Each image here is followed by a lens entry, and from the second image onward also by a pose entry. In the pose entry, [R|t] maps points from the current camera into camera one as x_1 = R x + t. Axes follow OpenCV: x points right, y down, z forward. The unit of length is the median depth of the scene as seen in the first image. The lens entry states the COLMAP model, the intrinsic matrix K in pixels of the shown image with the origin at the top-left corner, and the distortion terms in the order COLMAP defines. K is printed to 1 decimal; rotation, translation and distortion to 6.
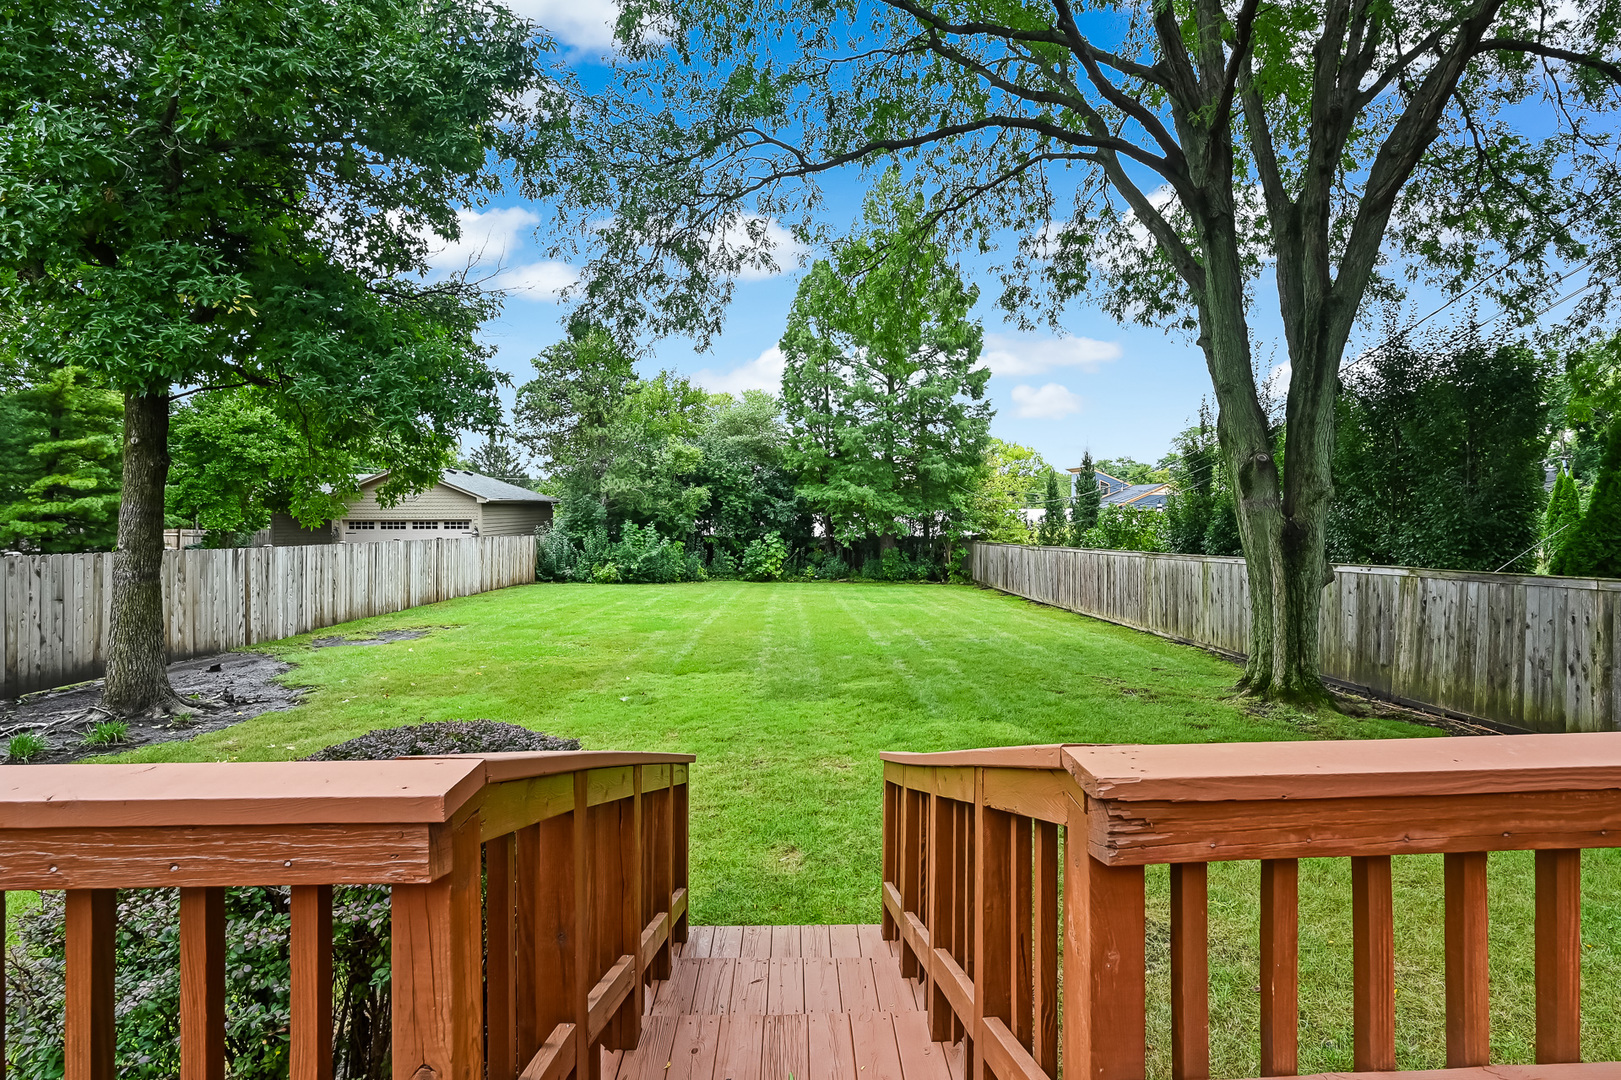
lens RADIAL K [[761.6, 0, 840.1], [0, 761.6, 507.2], [0, 0, 1]] dist [-0.004771, 0.000387]
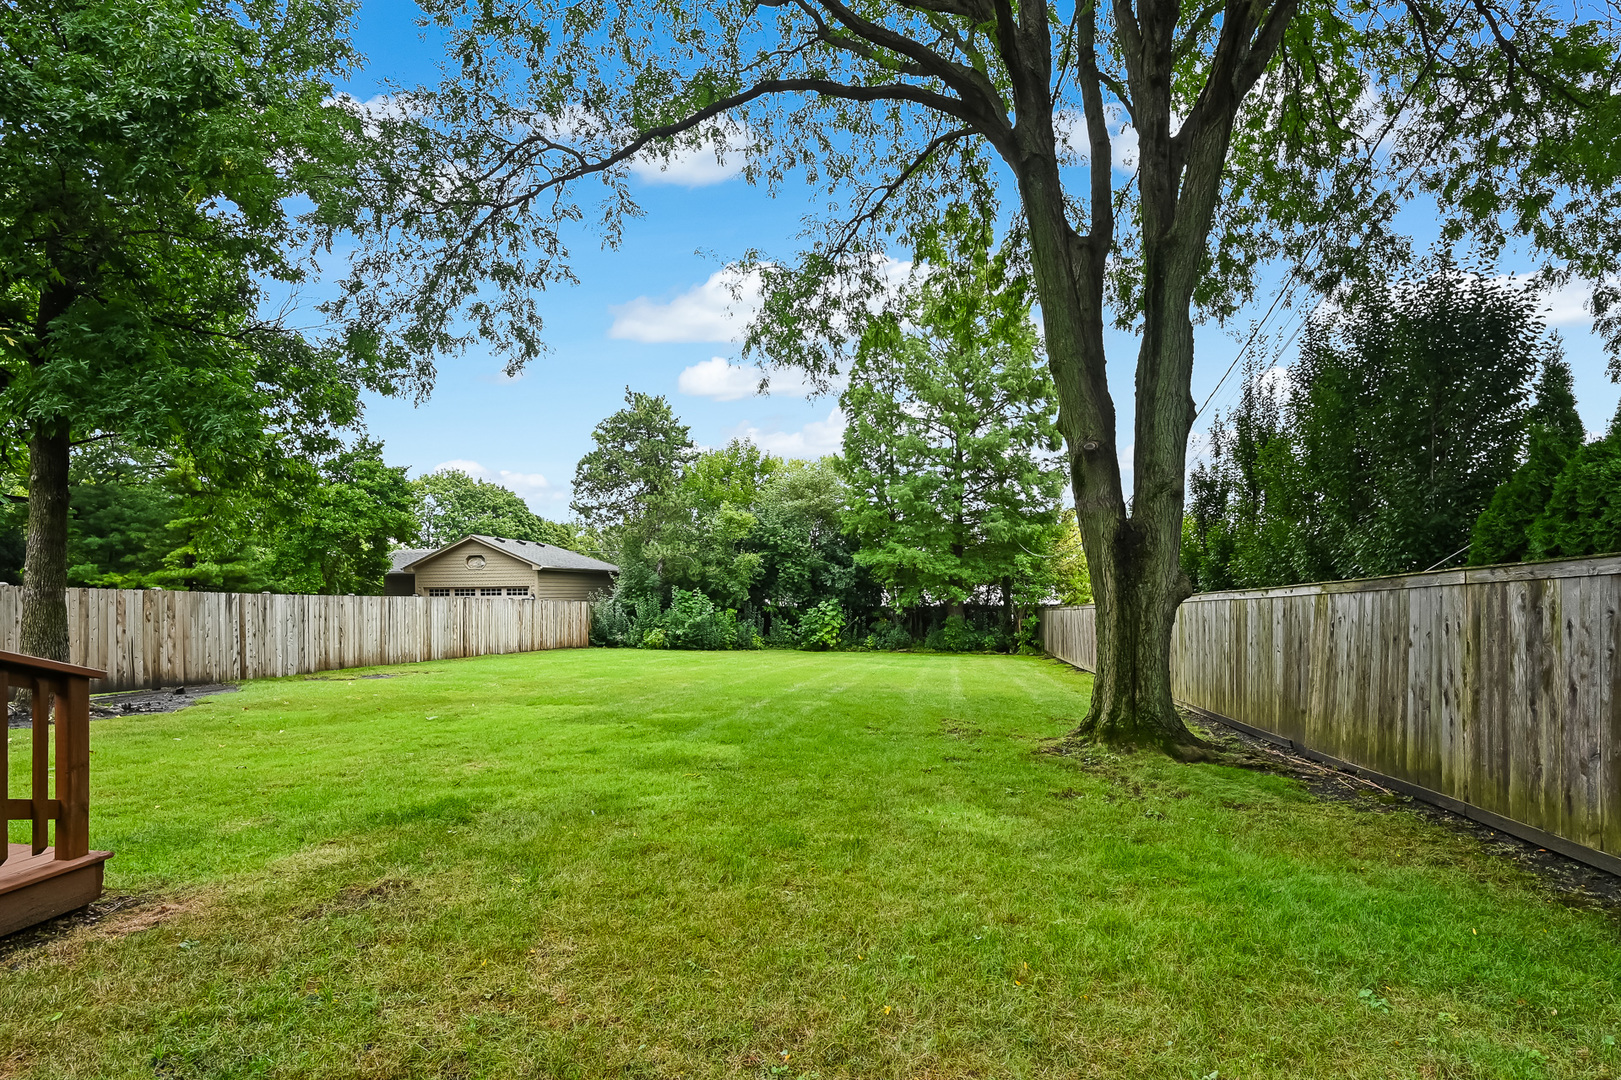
lens RADIAL K [[790.2, 0, 824.7], [0, 790.2, 598.1], [0, 0, 1]] dist [-0.008618, 0.000903]
pose [[0.971323, -0.008162, -0.237623, 0.154171], [0.009090, 0.999955, 0.002806, 0.030346], [0.237589, -0.004886, 0.971353, 0.034151]]
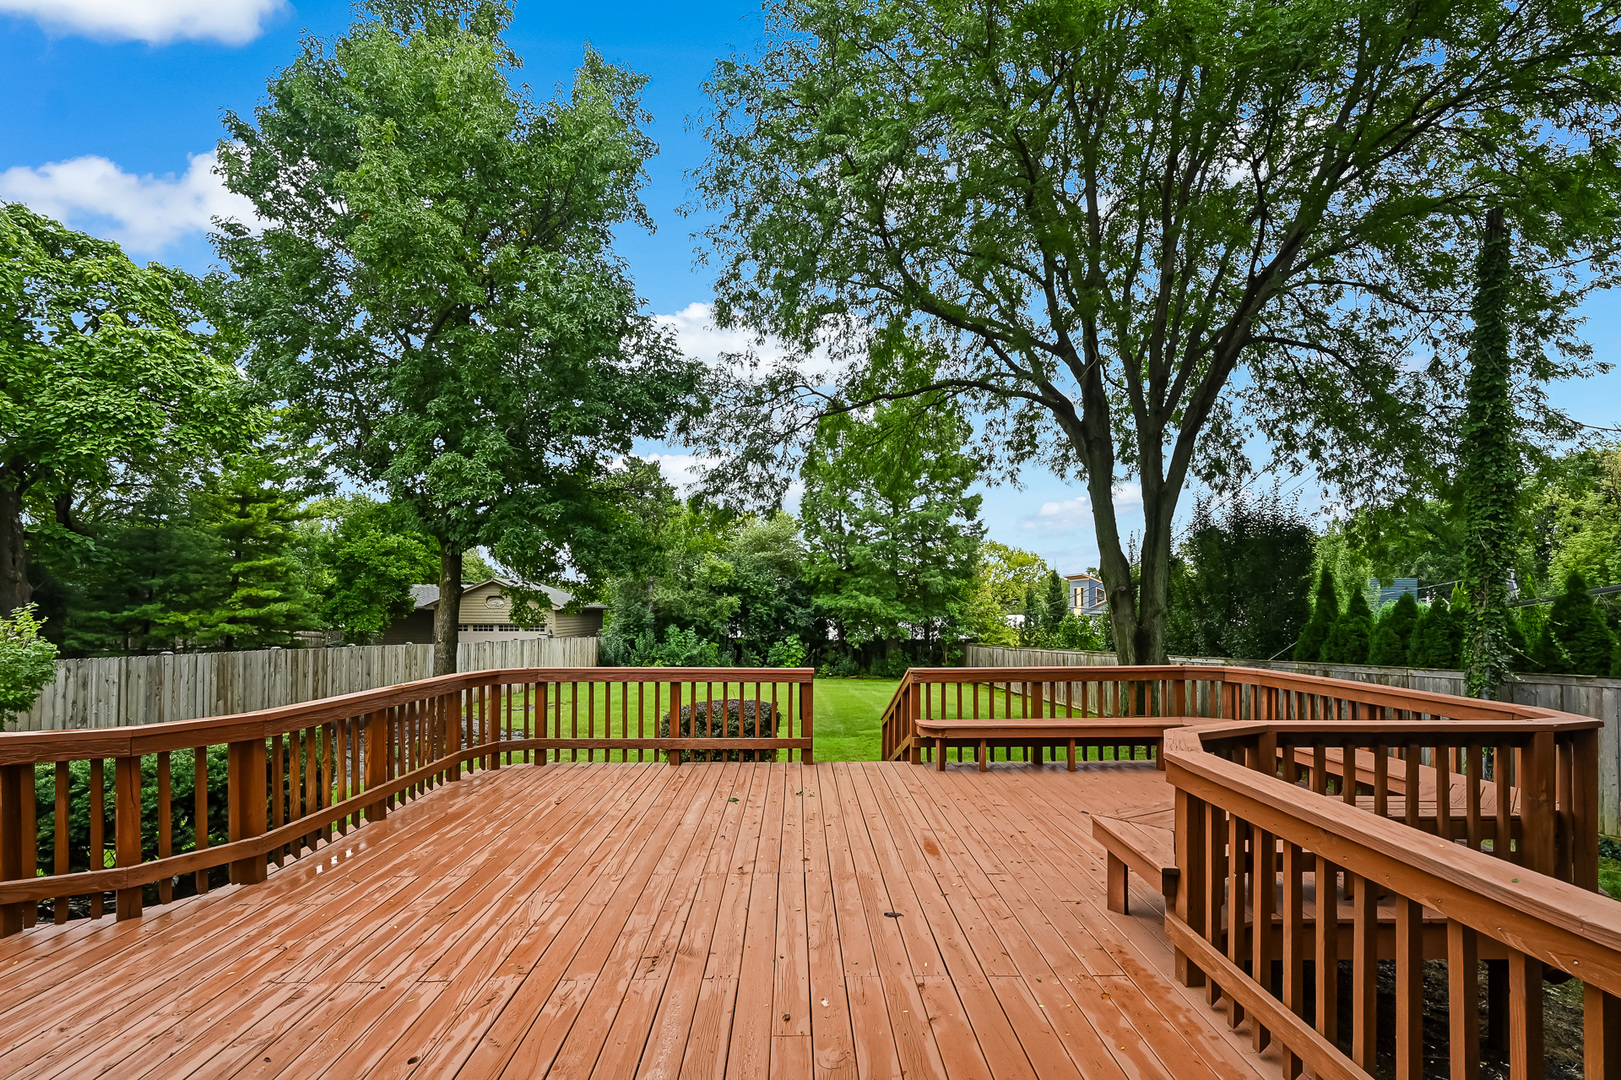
lens RADIAL K [[790.2, 0, 820.5], [0, 790.2, 599.4], [0, 0, 1]] dist [-0.008618, 0.000903]
pose [[0.999423, 0.002915, -0.033845, -0.006277], [-0.003395, 0.999895, -0.014120, -0.005164], [0.033800, 0.014227, 0.999327, -0.217594]]
